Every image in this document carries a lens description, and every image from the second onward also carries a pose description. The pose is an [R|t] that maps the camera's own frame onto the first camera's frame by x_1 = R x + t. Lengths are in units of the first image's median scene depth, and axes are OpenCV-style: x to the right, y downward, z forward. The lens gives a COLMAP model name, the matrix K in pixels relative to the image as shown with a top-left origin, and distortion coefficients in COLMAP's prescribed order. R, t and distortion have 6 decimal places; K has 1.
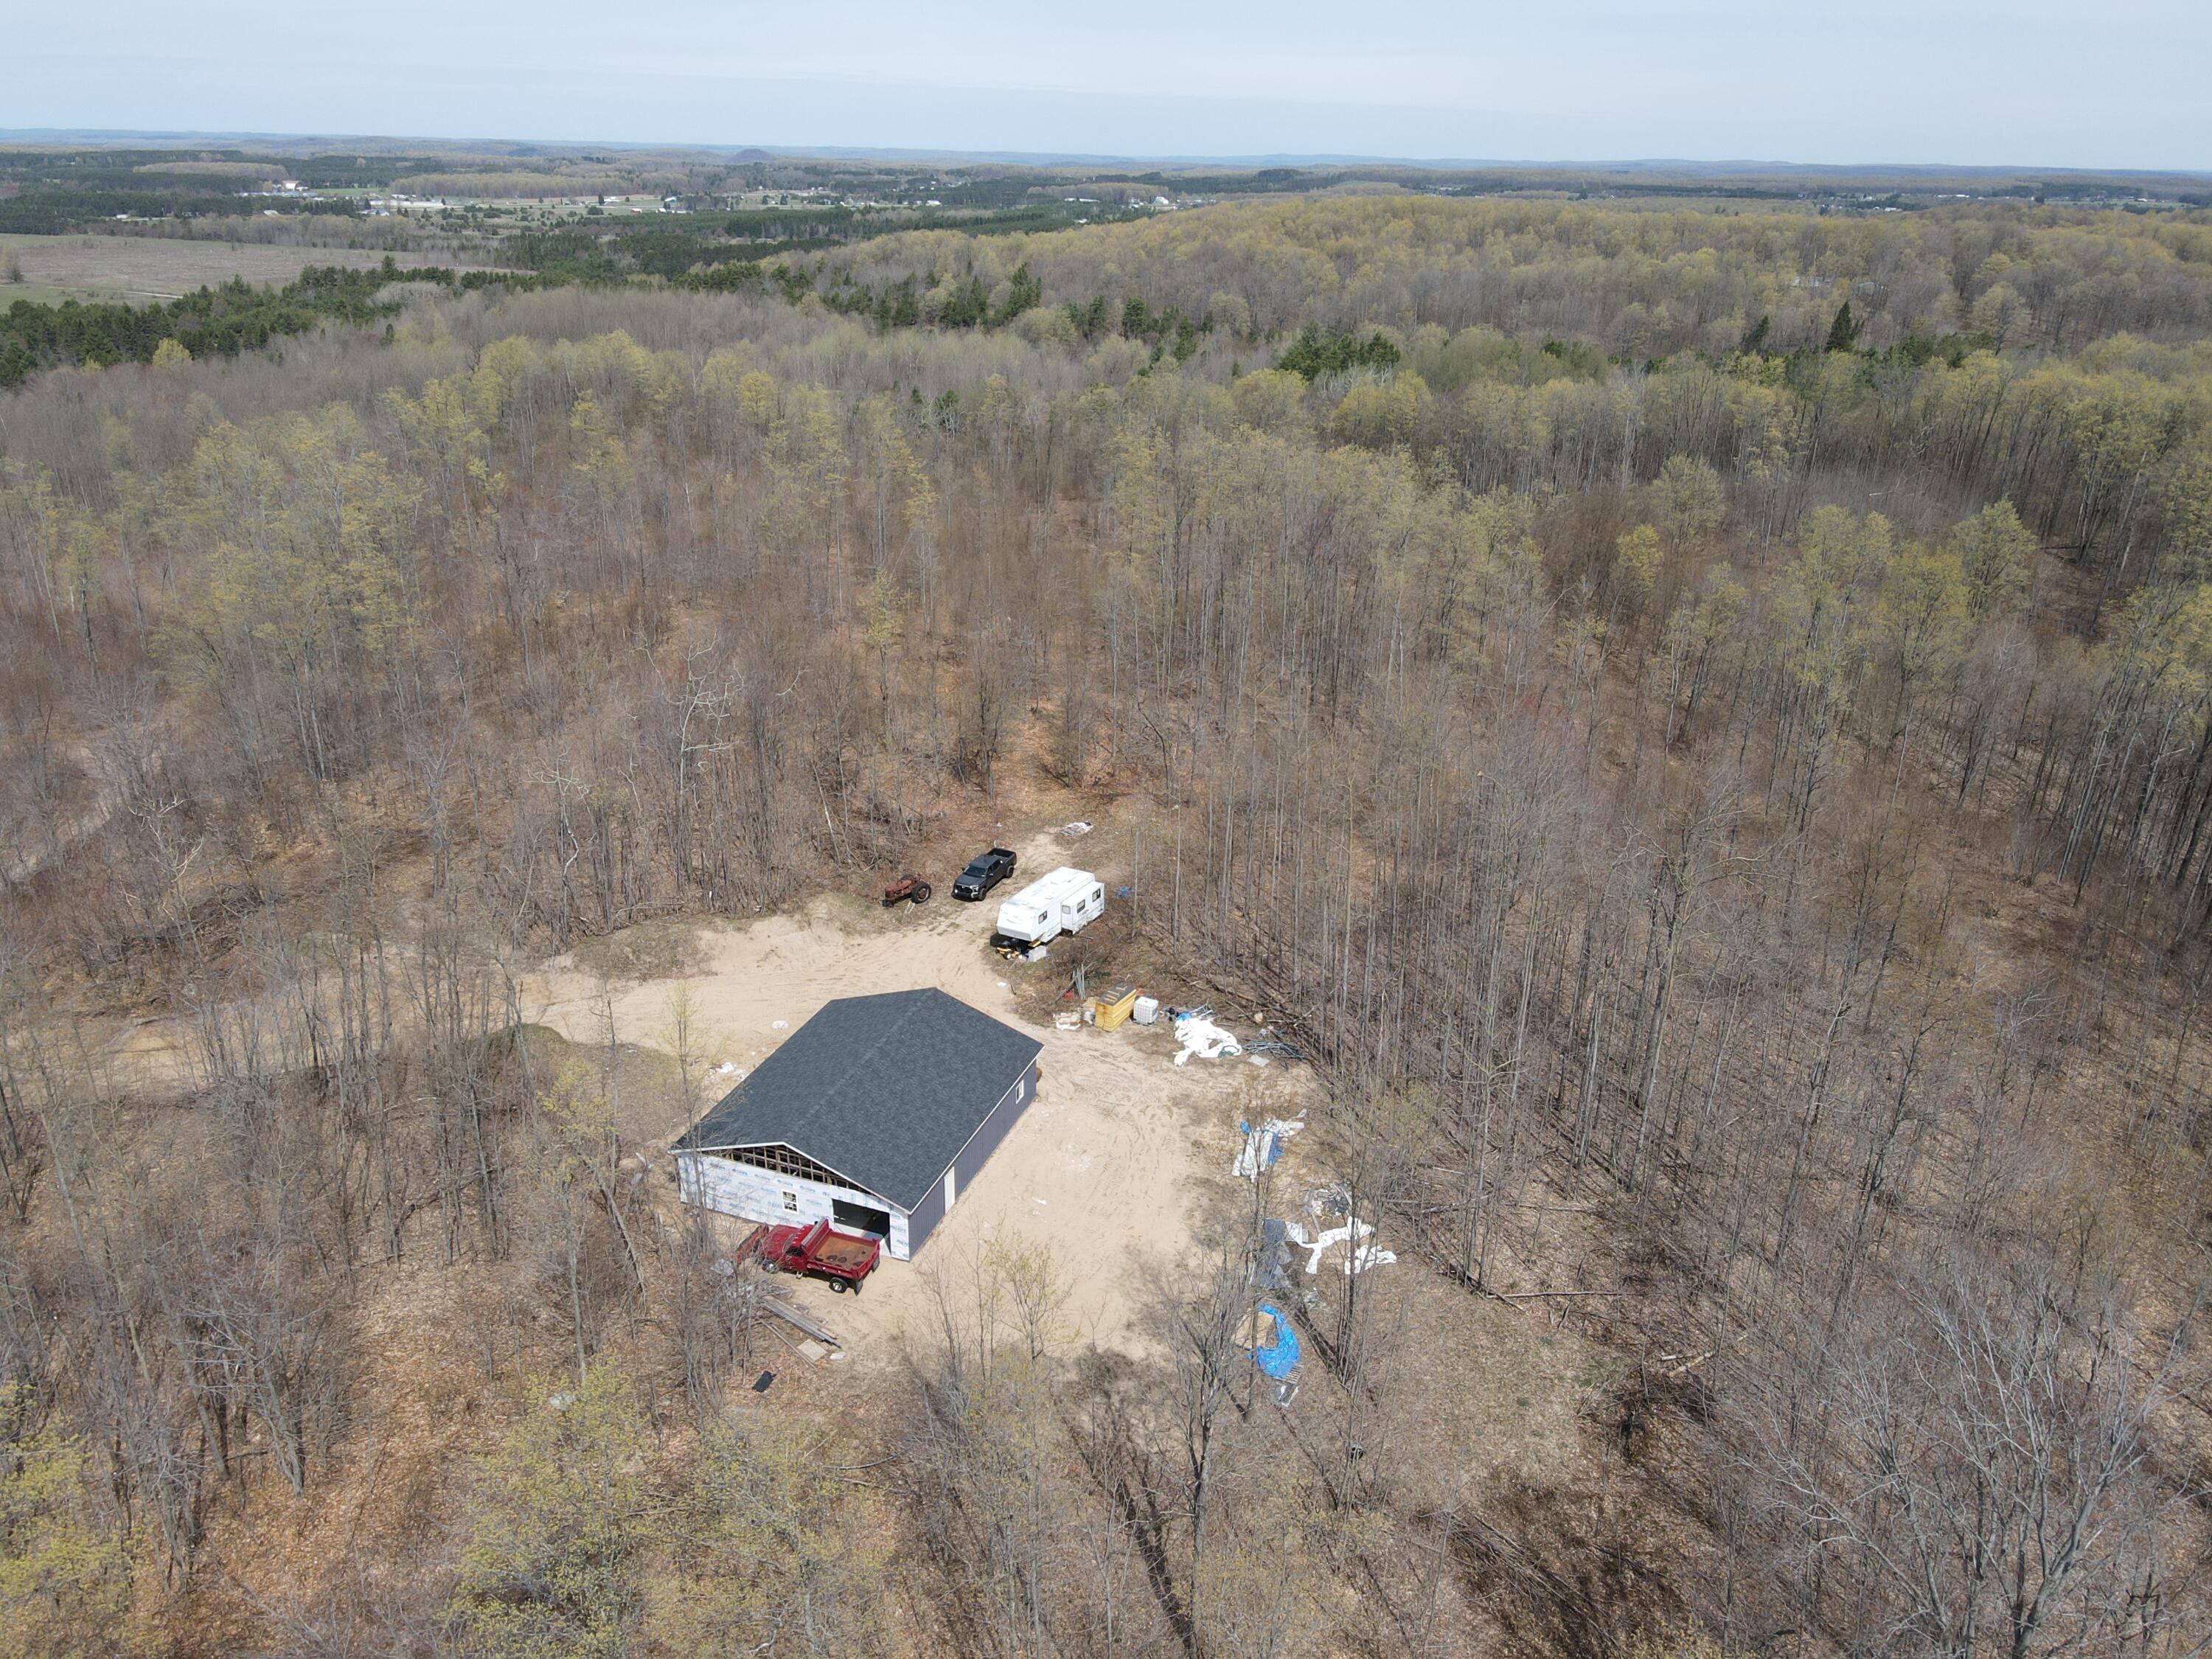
lens RADIAL K [[1622.0, 0, 1099.5], [0, 1622.0, 833.5], [0, 0, 1]] dist [-0.001080, 0.029830]
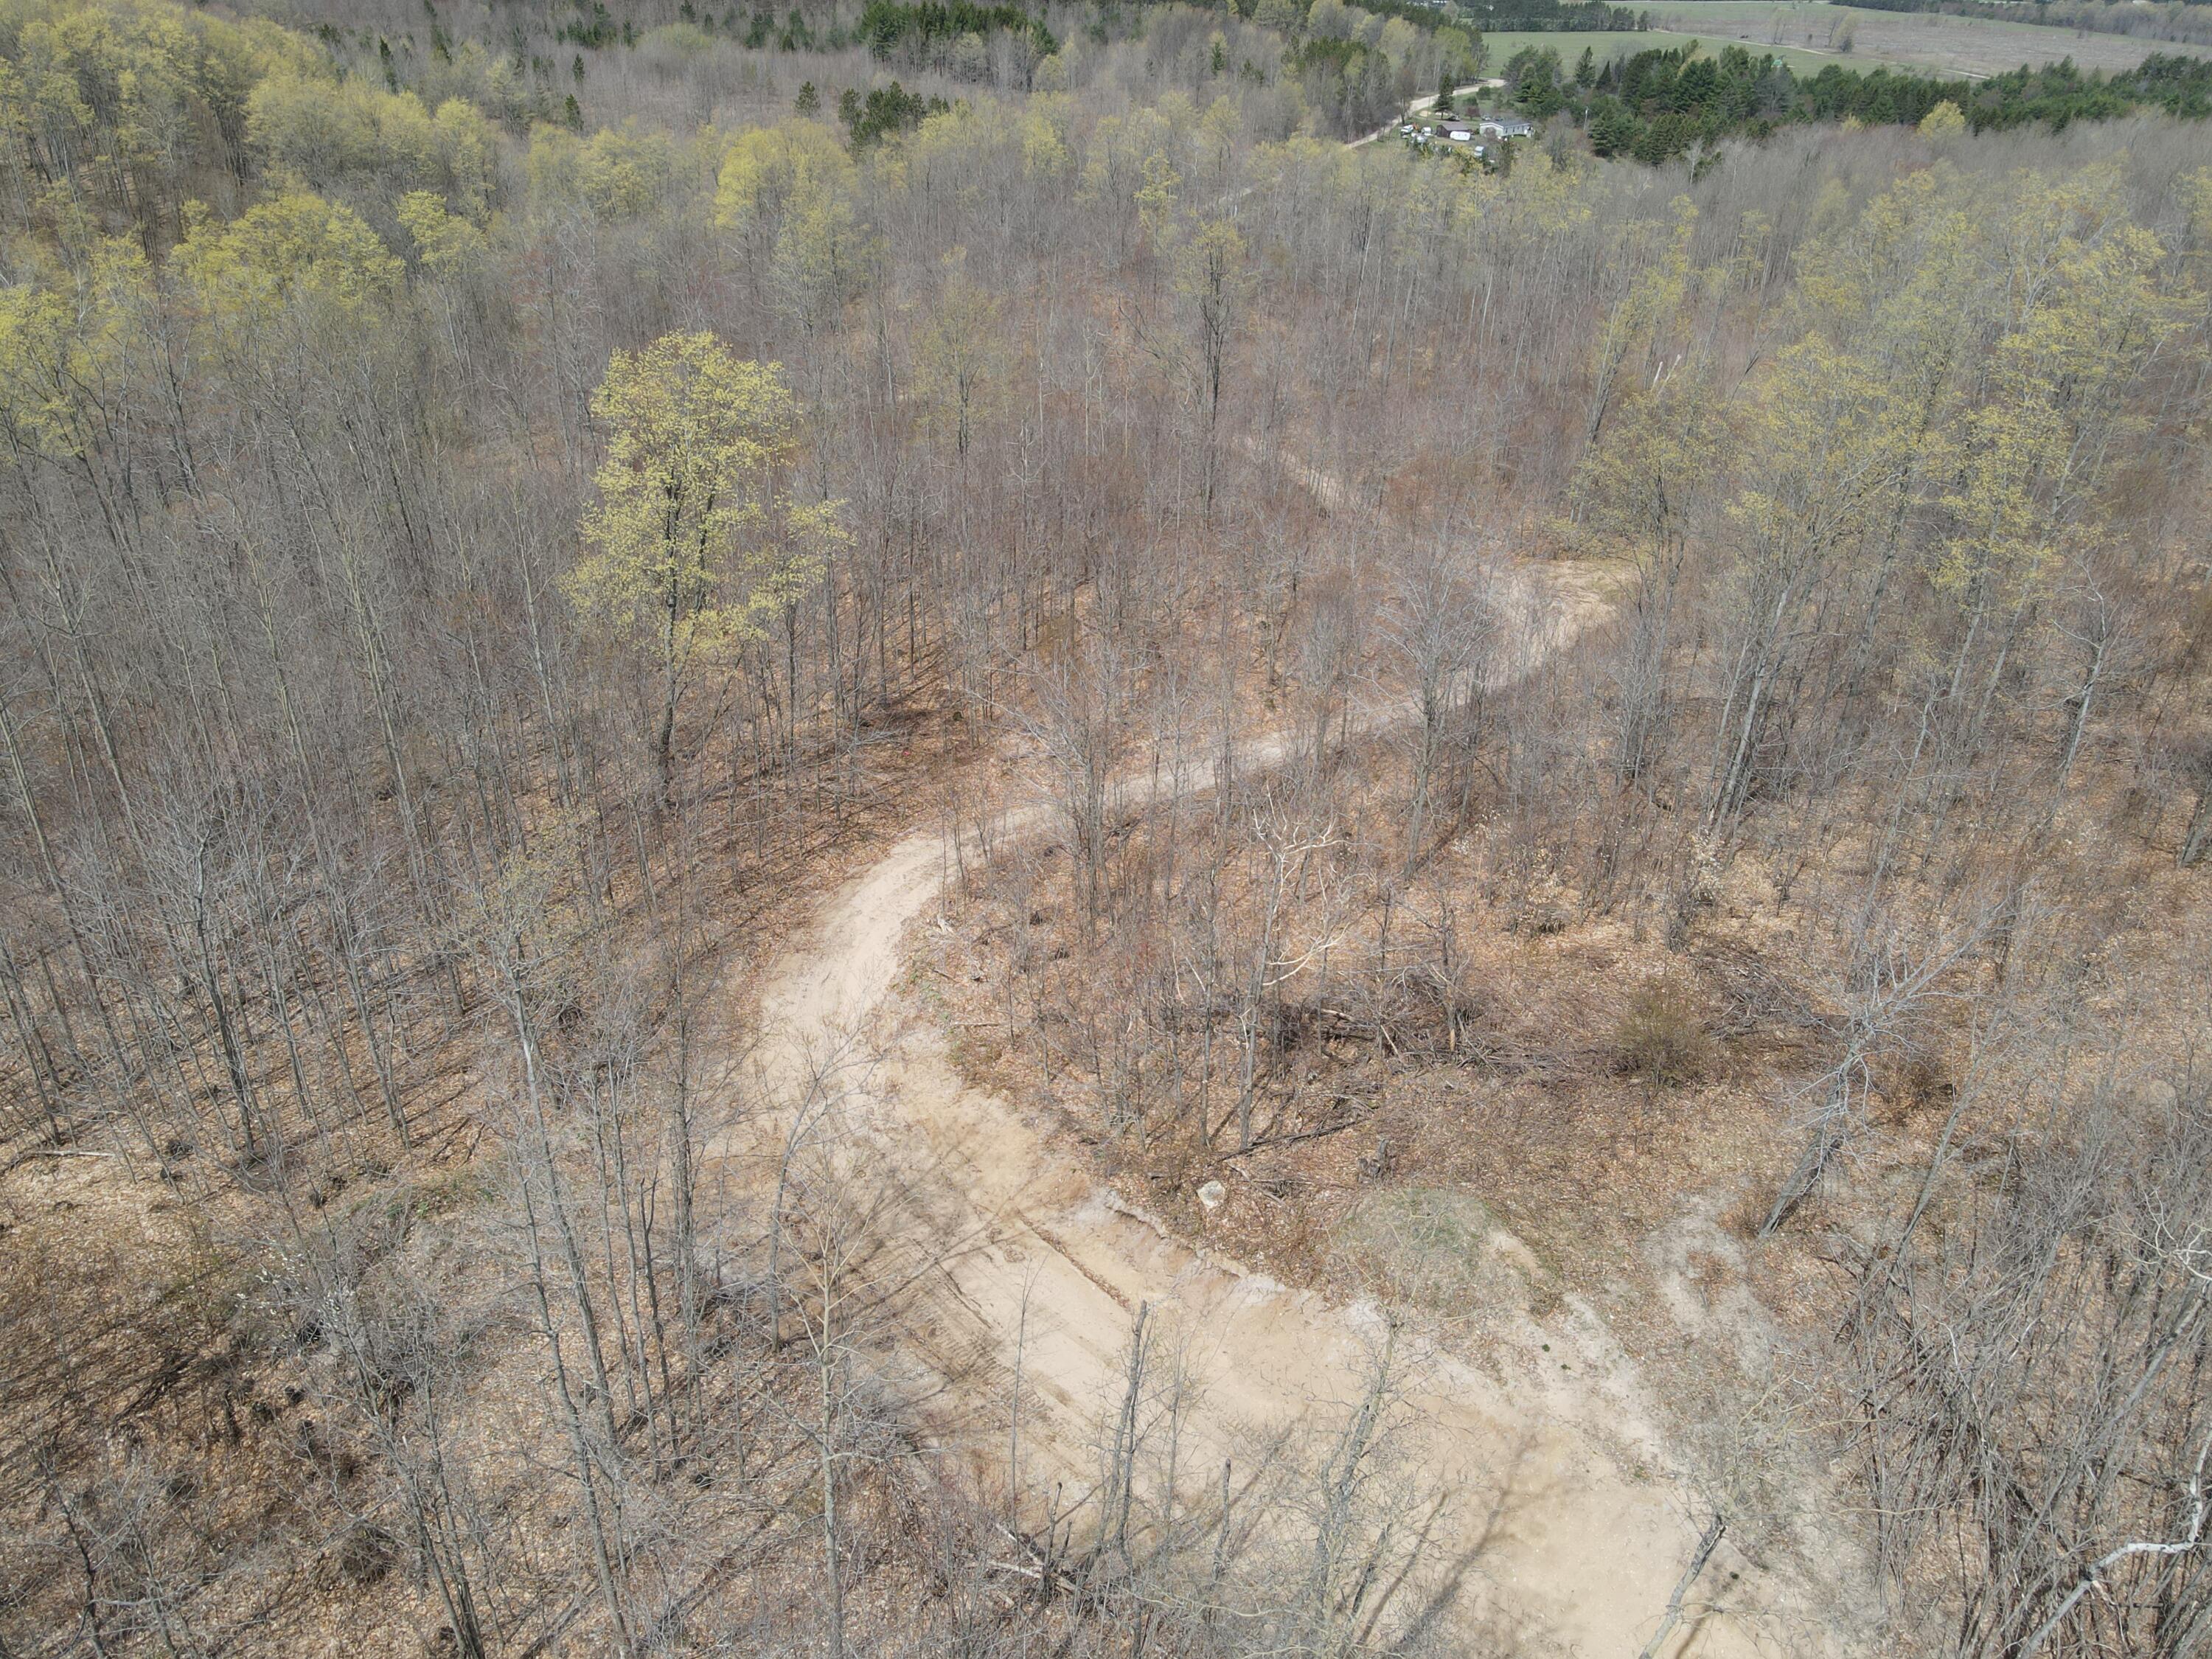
lens RADIAL K [[1623.6, 0, 1100.6], [0, 1623.6, 818.2], [0, 0, 1]] dist [0.020176, 0.000745]
pose [[0.570477, 0.401396, -0.716545, -0.215944], [-0.332055, 0.910676, 0.245780, -0.092167], [0.751196, 0.097721, 0.652806, 0.511073]]
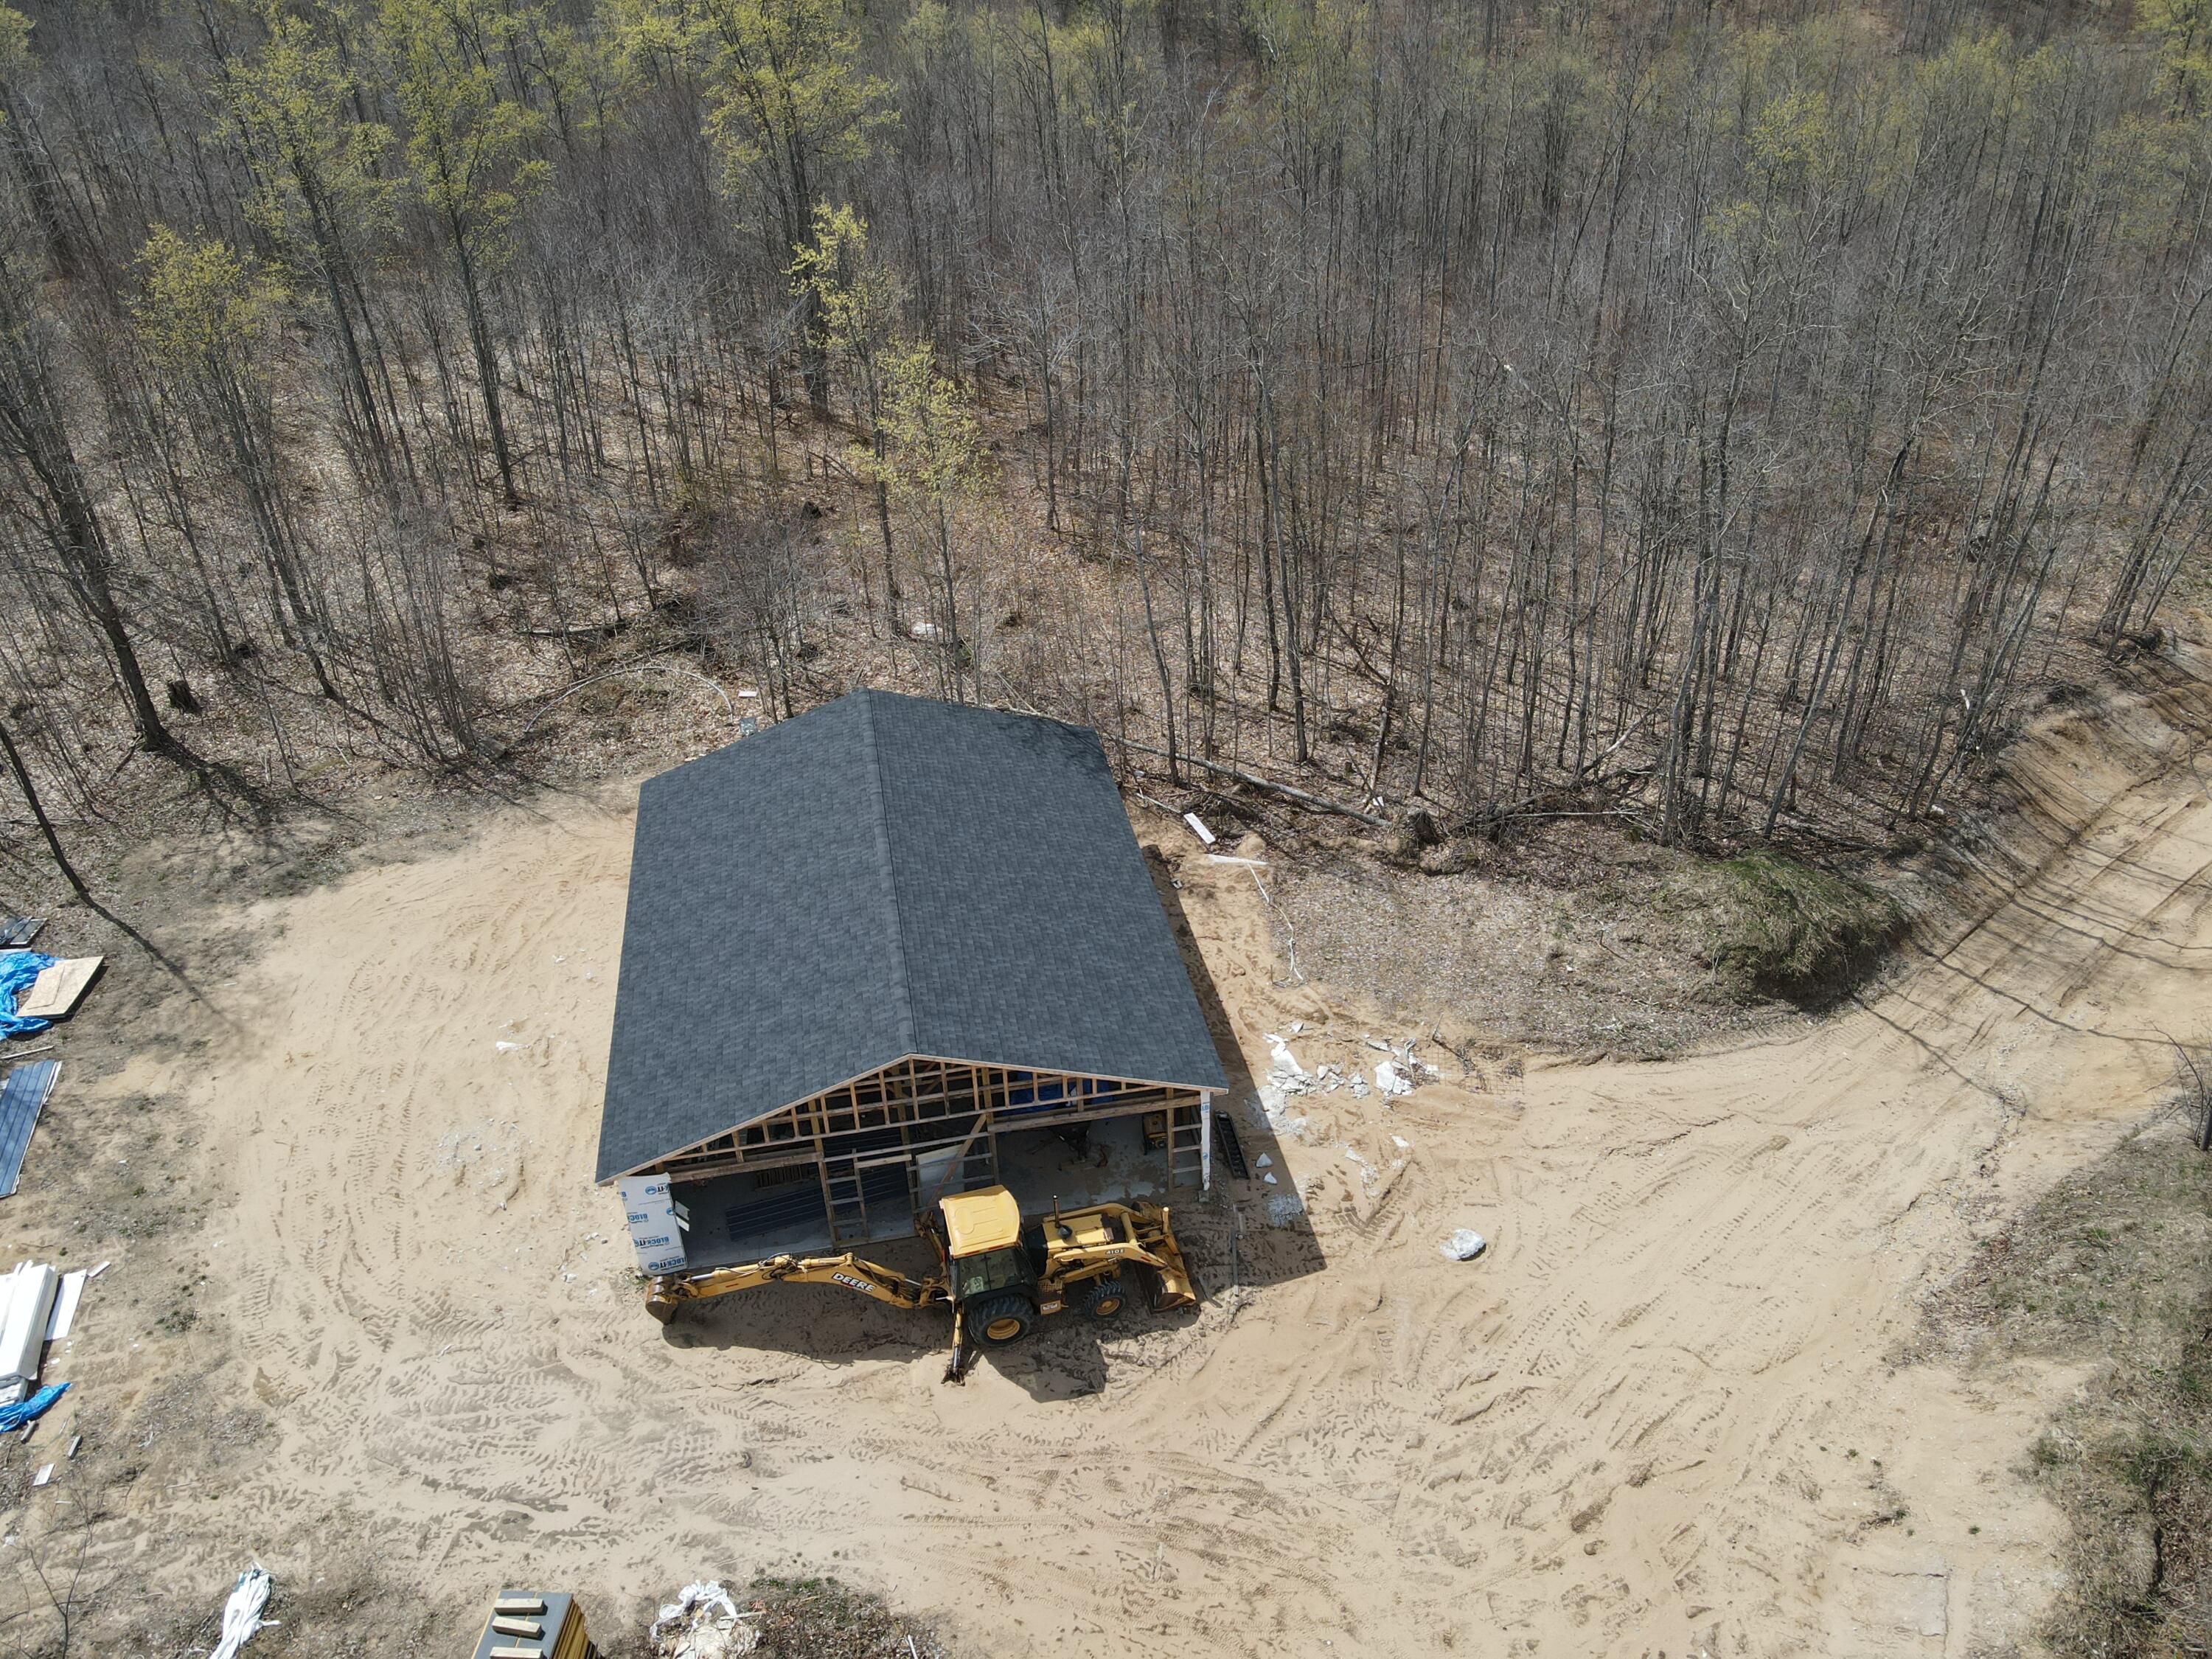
lens RADIAL K [[1626.8, 0, 1106.0], [0, 1626.8, 829.5], [0, 0, 1]] dist [-0.007299, 0.053430]
pose [[-0.859326, 0.280077, -0.427920, 0.001939], [-0.185480, 0.609078, 0.771117, -0.158973], [0.476609, 0.742012, -0.471447, 0.820598]]
